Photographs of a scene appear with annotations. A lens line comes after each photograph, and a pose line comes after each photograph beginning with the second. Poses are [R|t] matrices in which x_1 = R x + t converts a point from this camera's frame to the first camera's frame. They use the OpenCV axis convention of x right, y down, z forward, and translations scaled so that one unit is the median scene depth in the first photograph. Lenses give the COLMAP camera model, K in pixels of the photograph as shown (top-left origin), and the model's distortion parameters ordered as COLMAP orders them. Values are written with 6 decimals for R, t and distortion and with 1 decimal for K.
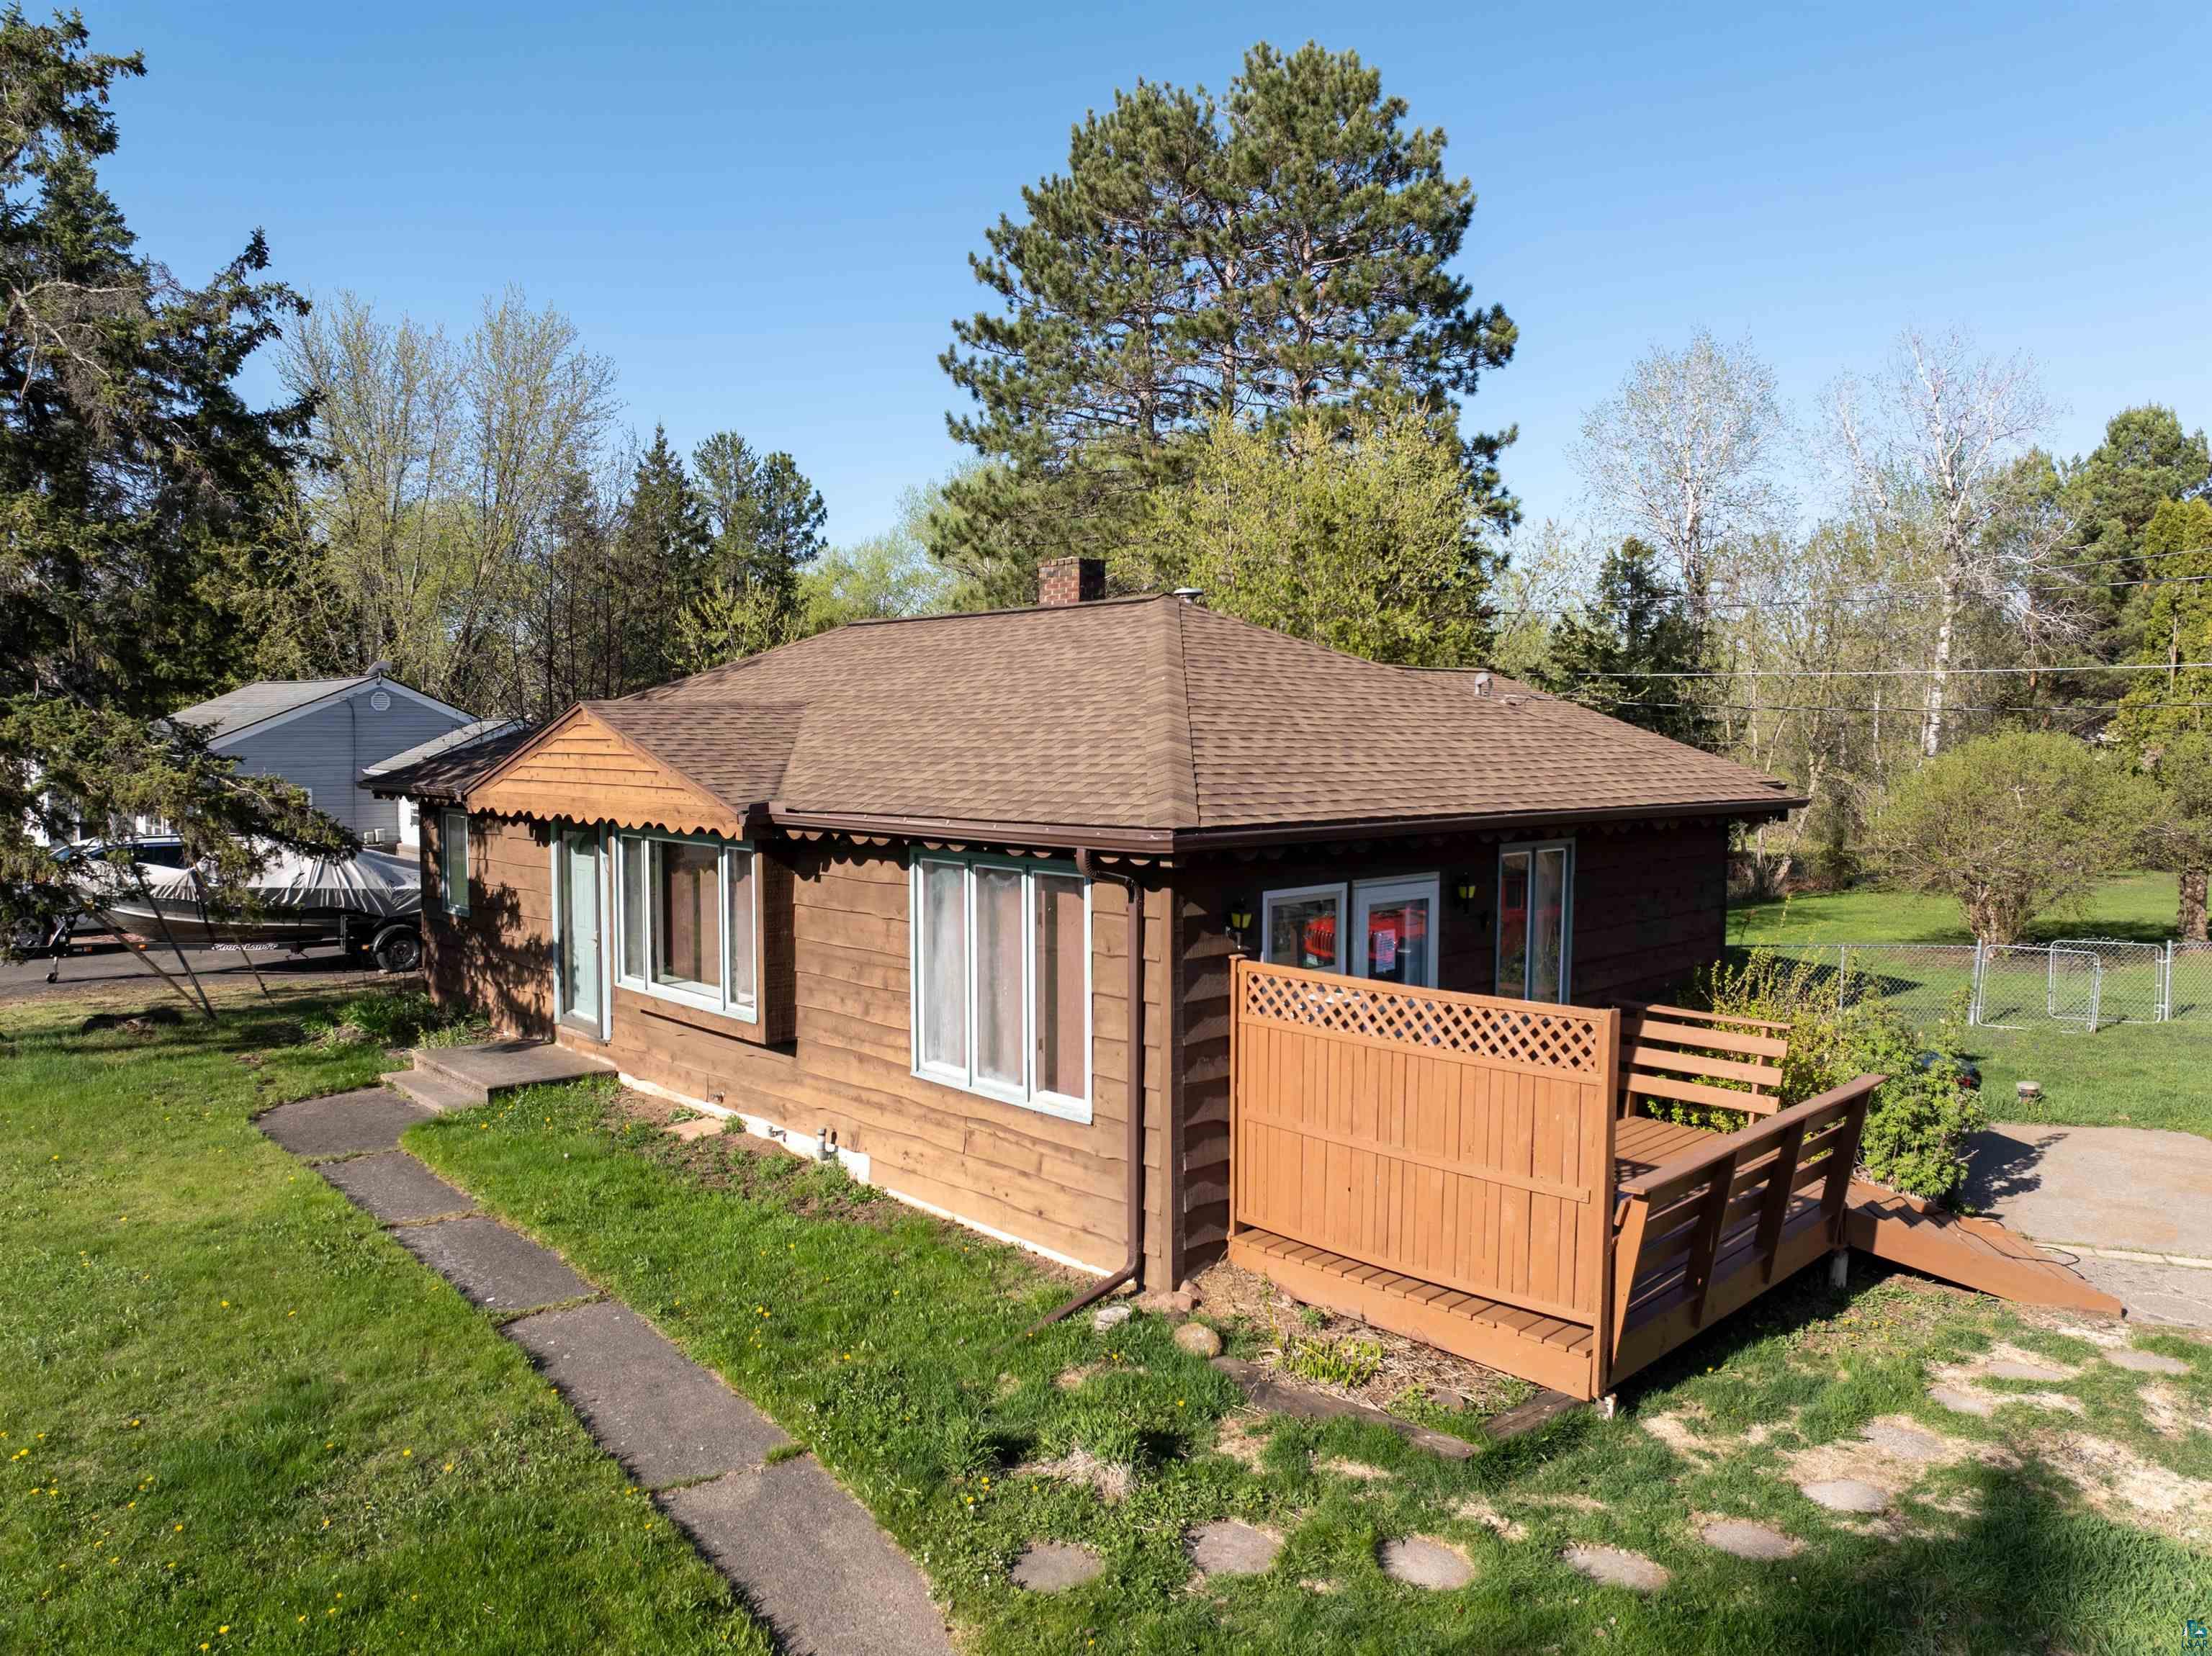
lens RADIAL K [[1530.4, 0, 1106.1], [0, 1530.4, 835.0], [0, 0, 1]] dist [-0.000392, -0.000460]
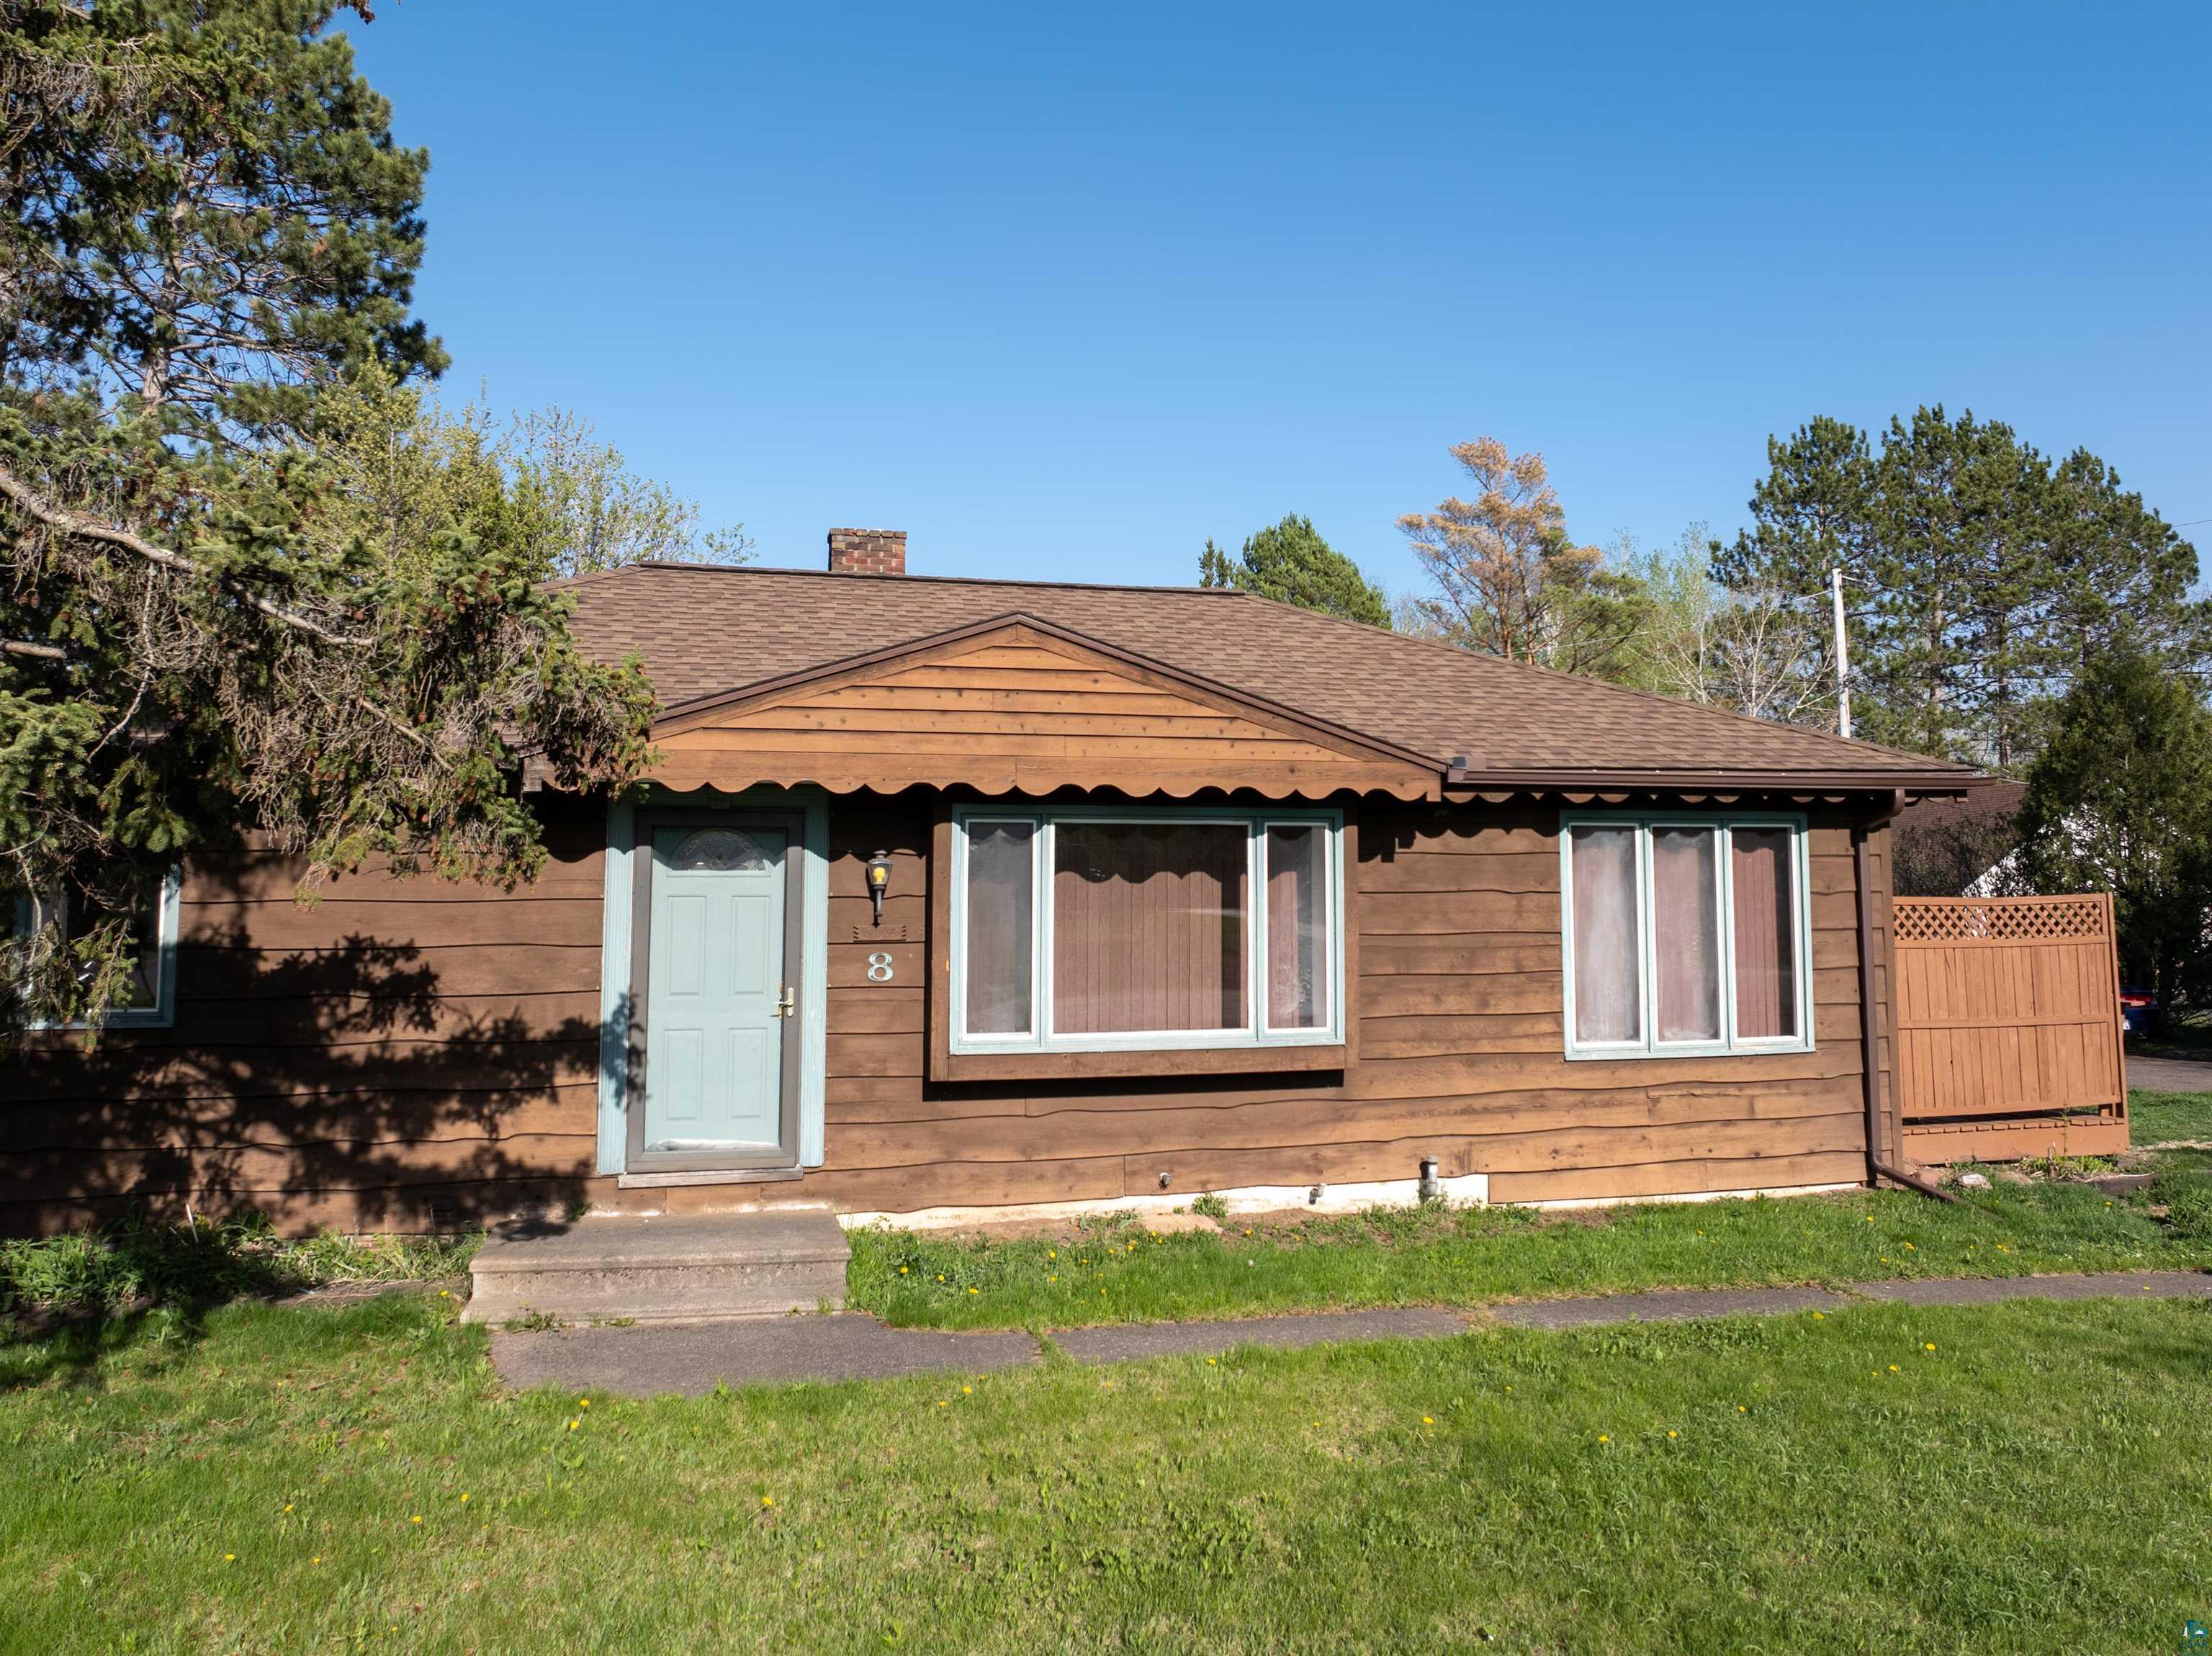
lens RADIAL K [[1530.4, 0, 1105.8], [0, 1530.4, 825.1], [0, 0, 1]] dist [-0.000392, -0.000460]
pose [[0.503097, 0.028570, 0.863758, -1.056473], [0.061158, 0.995771, -0.068558, 0.062447], [-0.862063, 0.087317, 0.499222, 0.767401]]
